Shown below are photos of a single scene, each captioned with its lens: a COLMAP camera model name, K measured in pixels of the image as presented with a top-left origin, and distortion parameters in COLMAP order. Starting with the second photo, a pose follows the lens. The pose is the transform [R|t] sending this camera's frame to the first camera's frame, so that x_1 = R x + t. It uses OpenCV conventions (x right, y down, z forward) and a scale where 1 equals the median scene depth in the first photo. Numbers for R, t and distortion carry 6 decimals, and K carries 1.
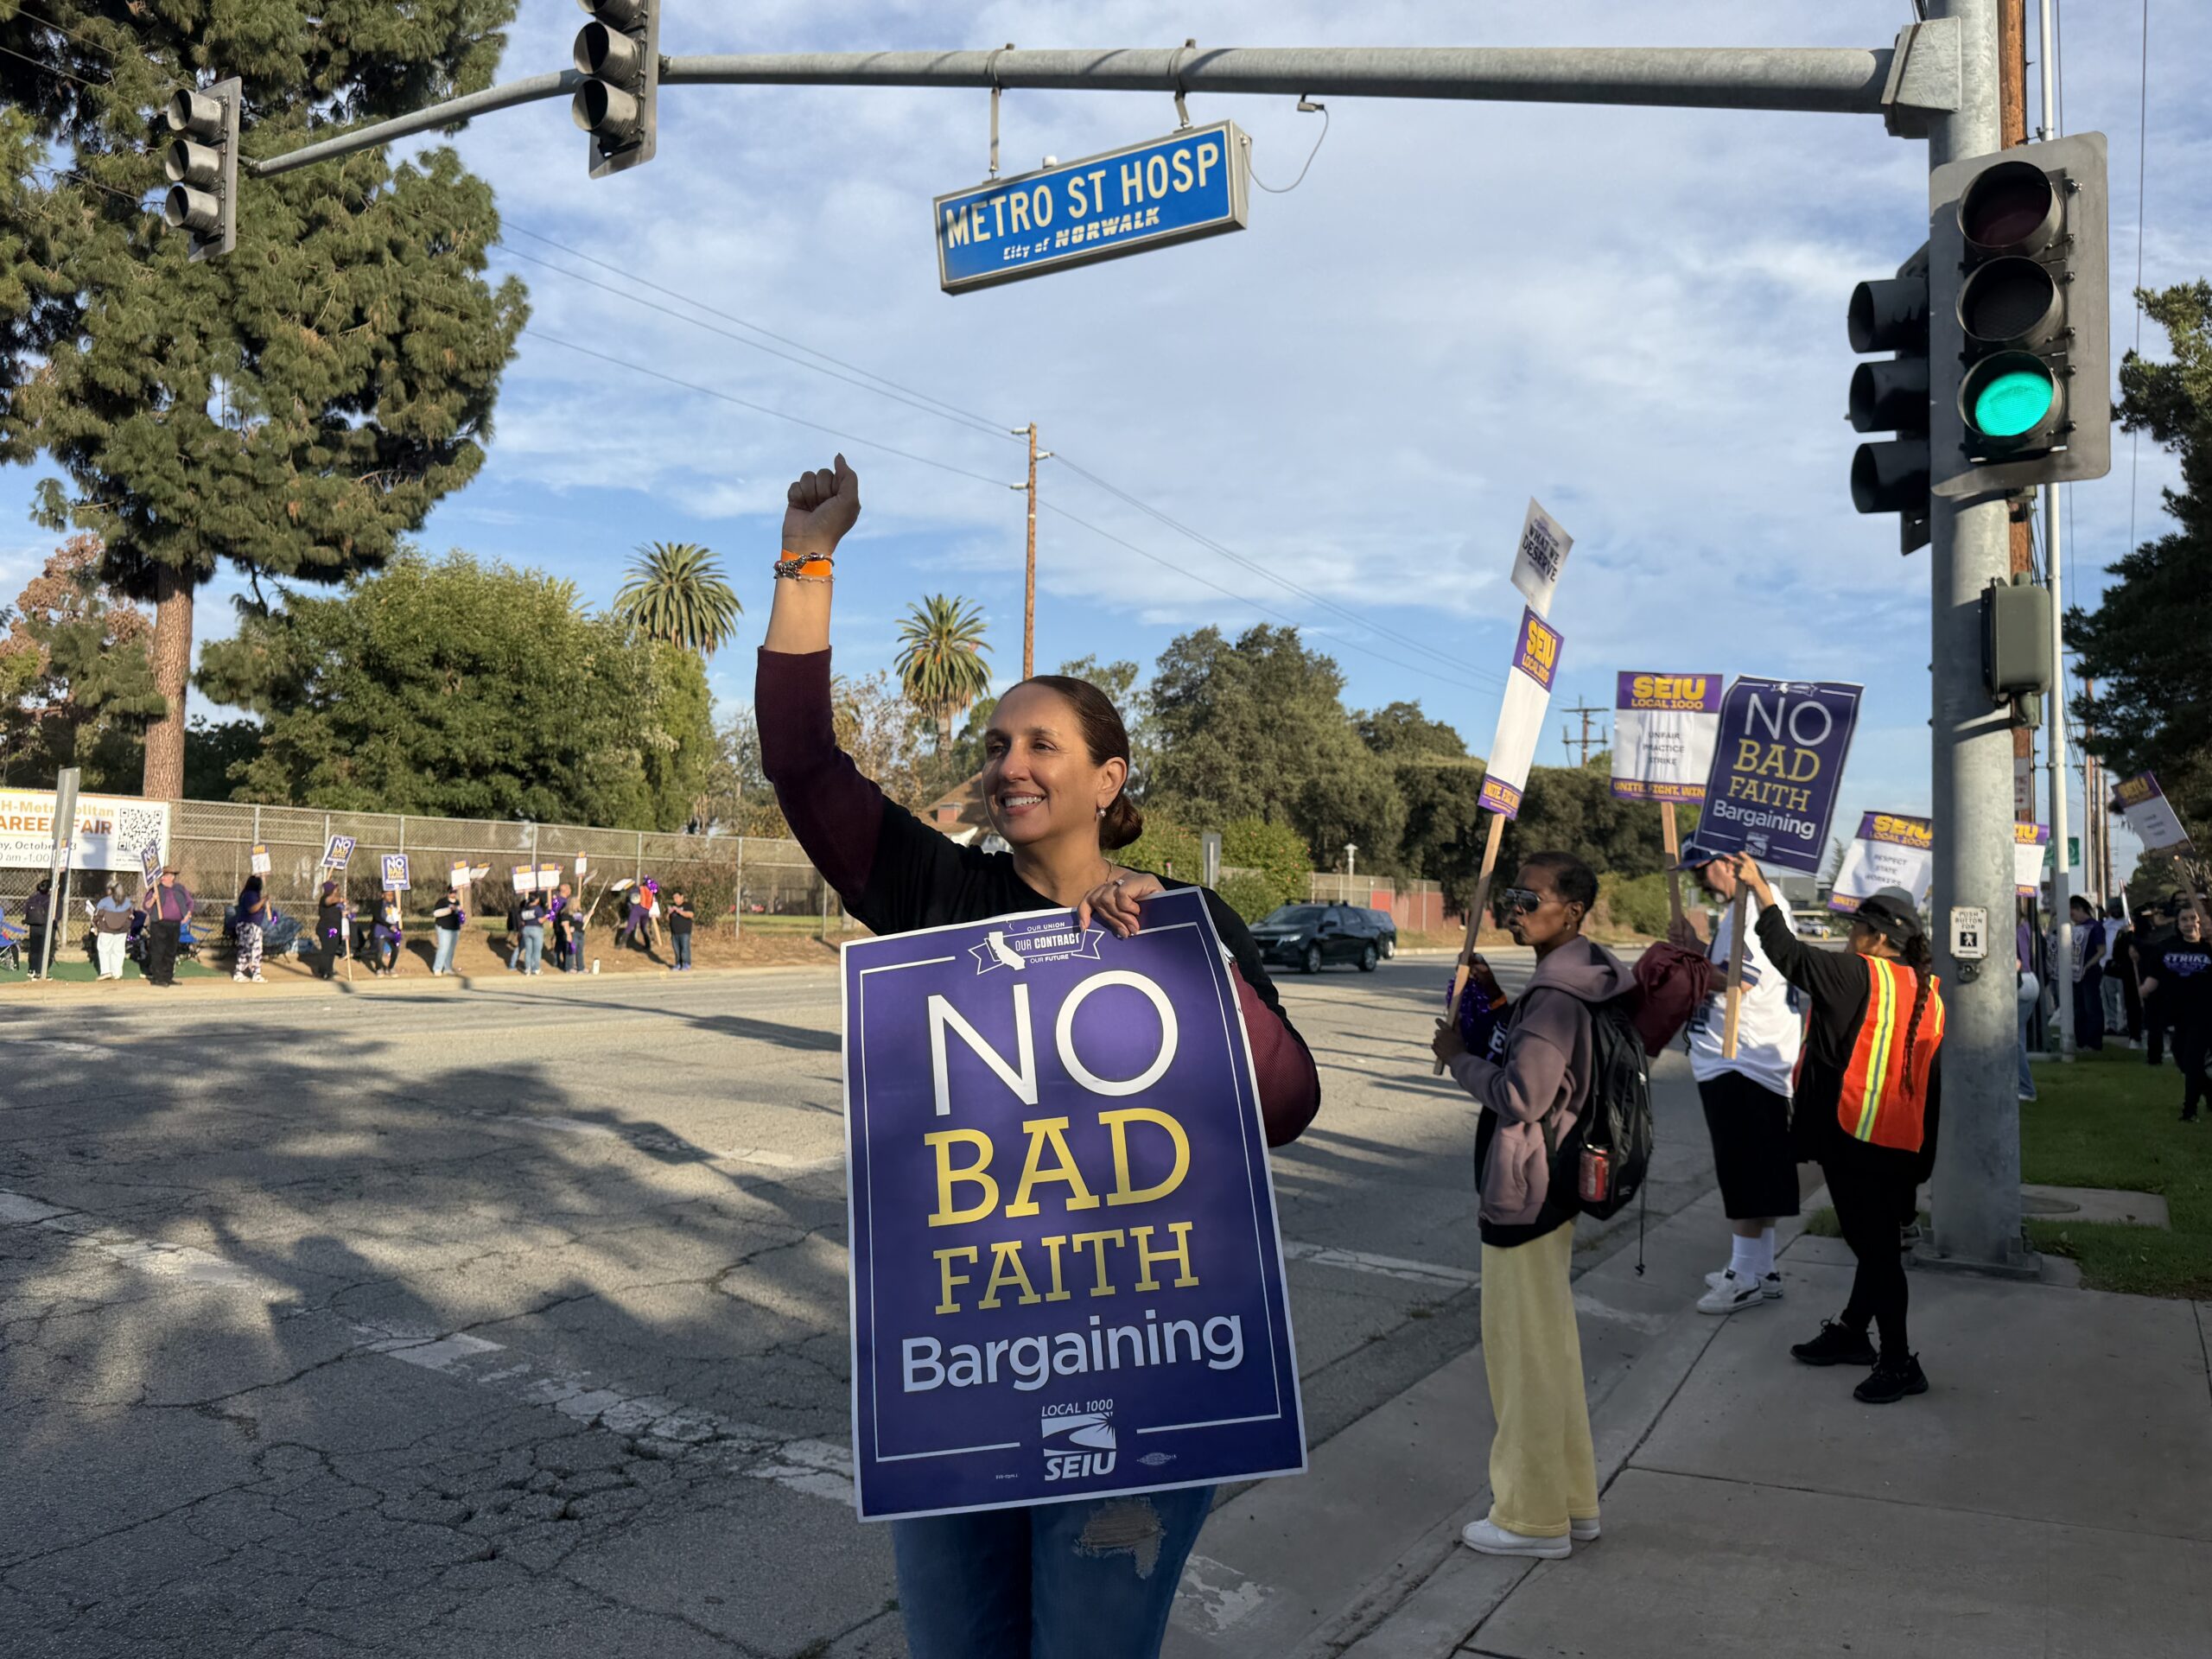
lens RADIAL K [[1575.8, 0, 1106.0], [0, 1575.8, 829.5], [0, 0, 1]] dist [0.028198, 0.000415]
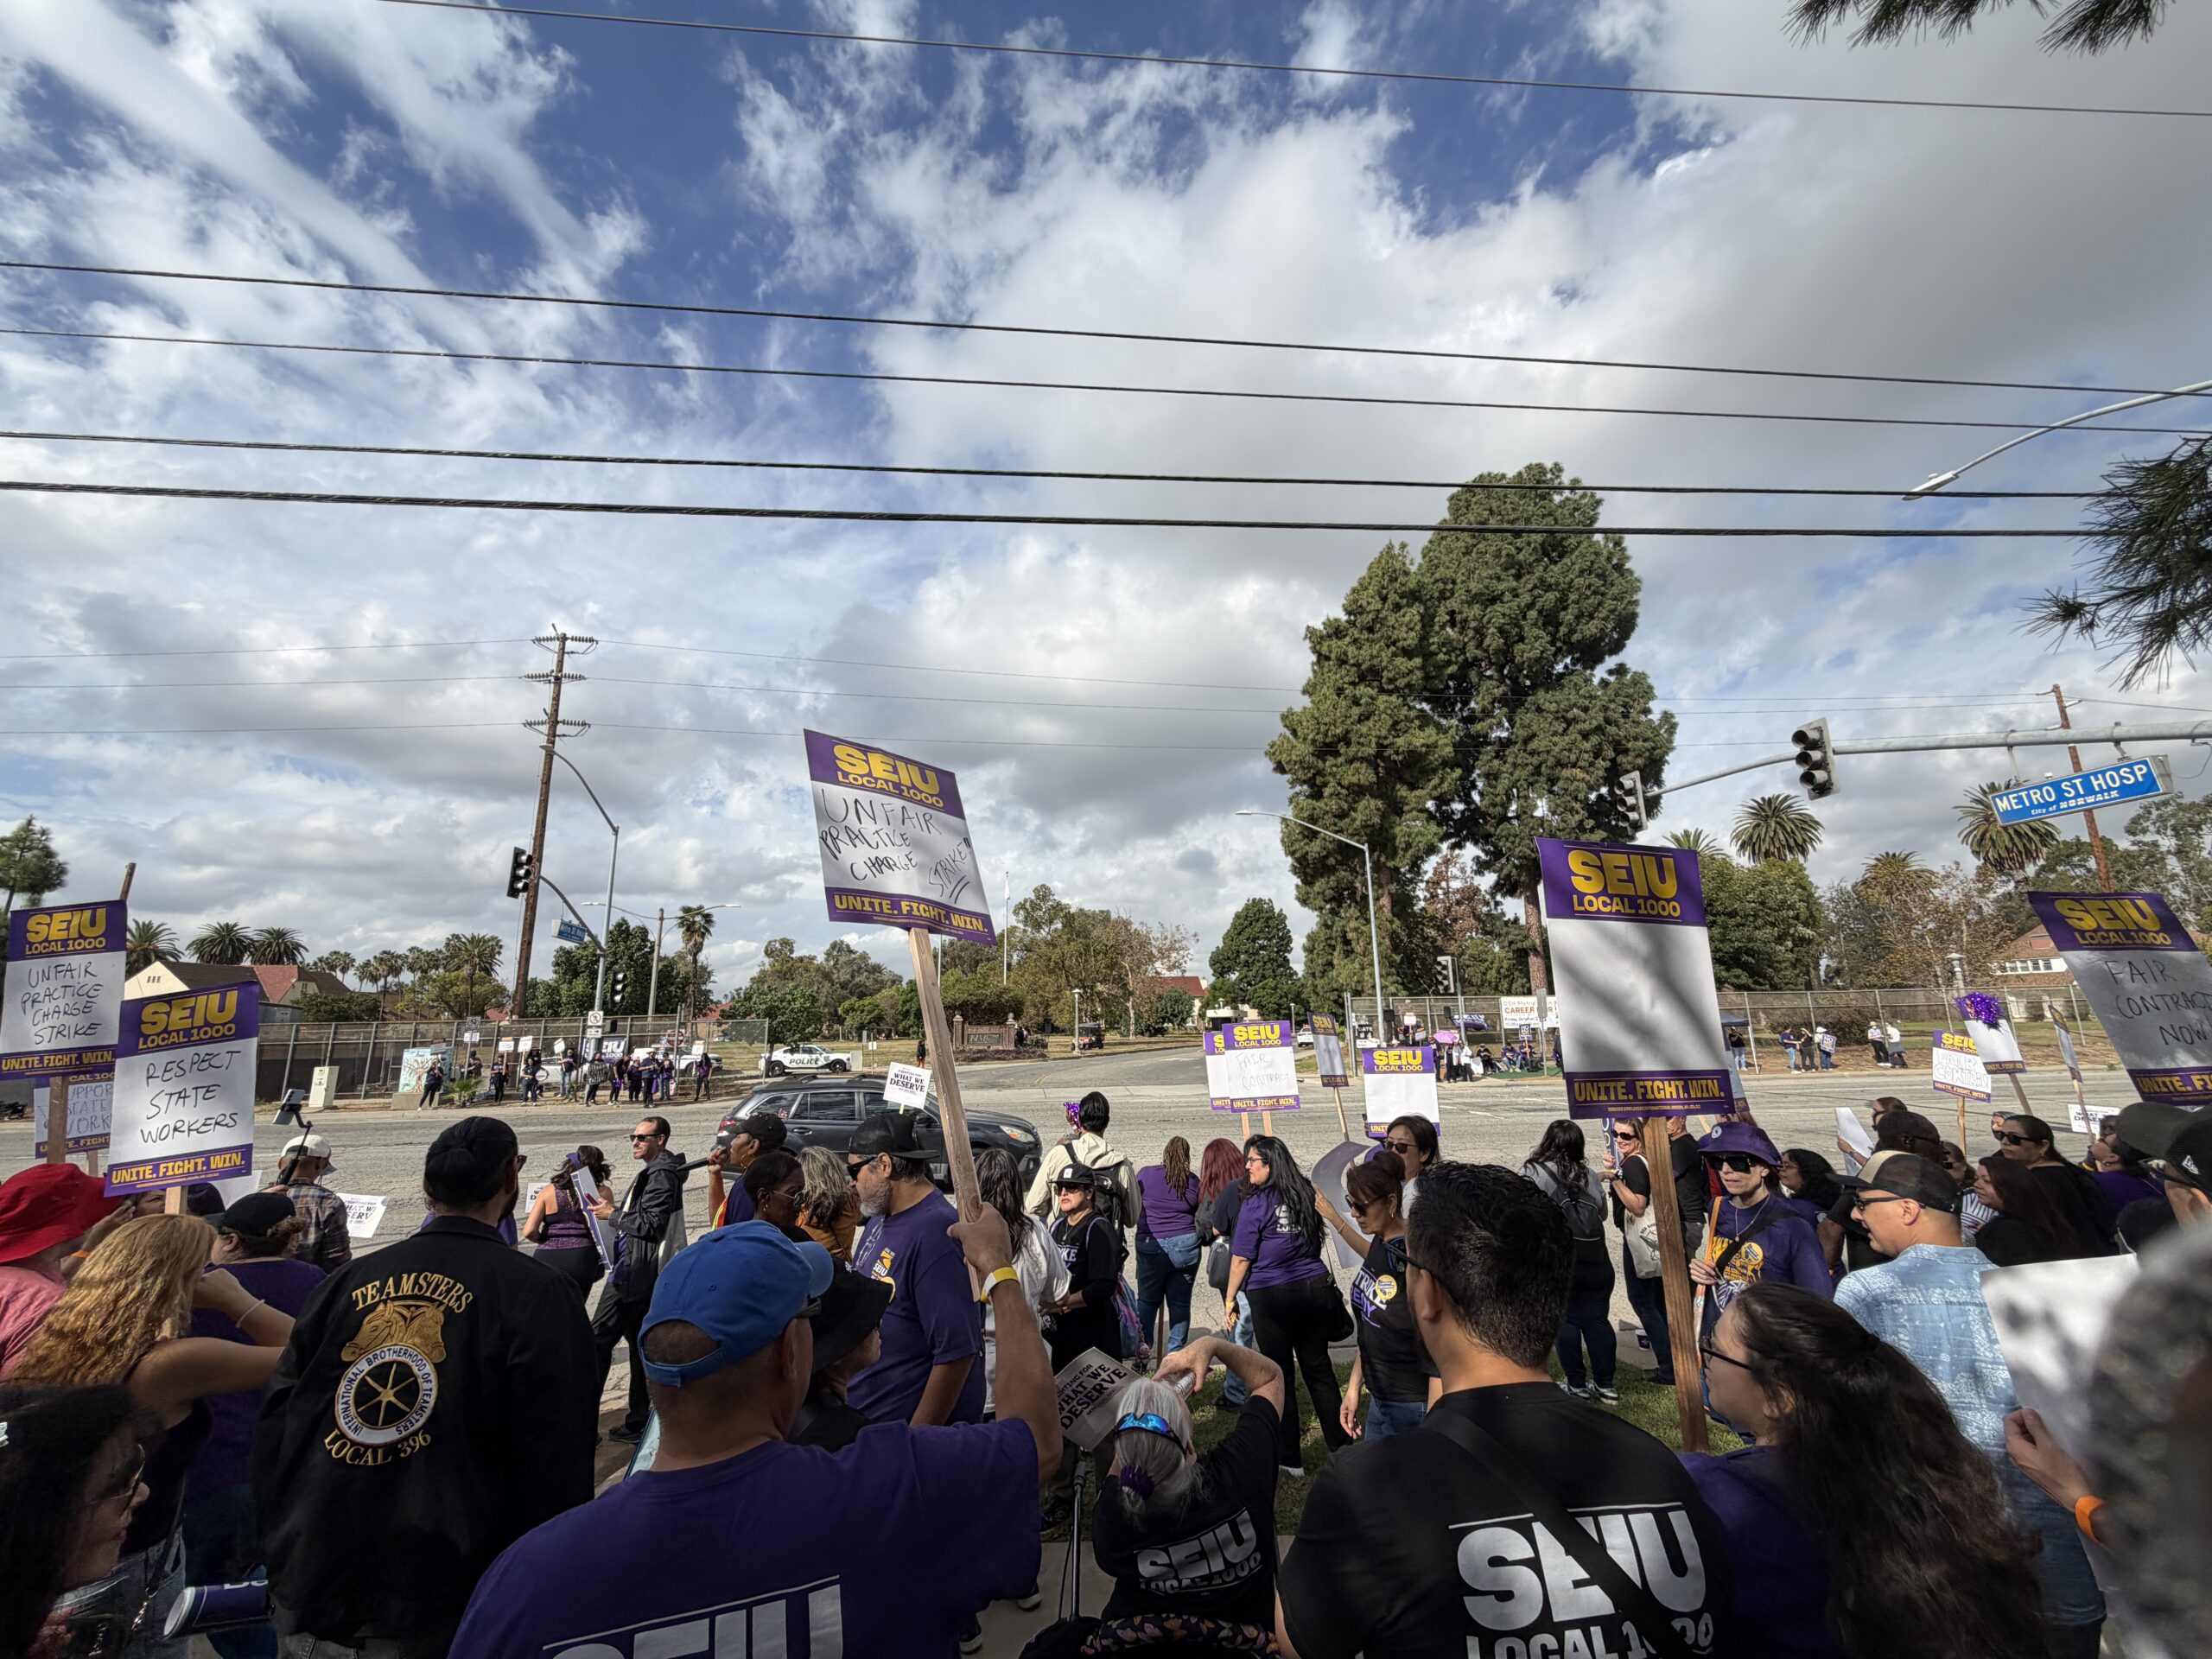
lens RADIAL K [[888.6, 0, 1106.0], [0, 888.6, 829.5], [0, 0, 1]] dist [-0.001192, -0.000363]
pose [[0.611471, -0.196868, -0.766385, 0.028720], [0.076809, 0.978749, -0.190136, -0.047711], [0.787530, 0.057397, 0.613598, -0.264643]]
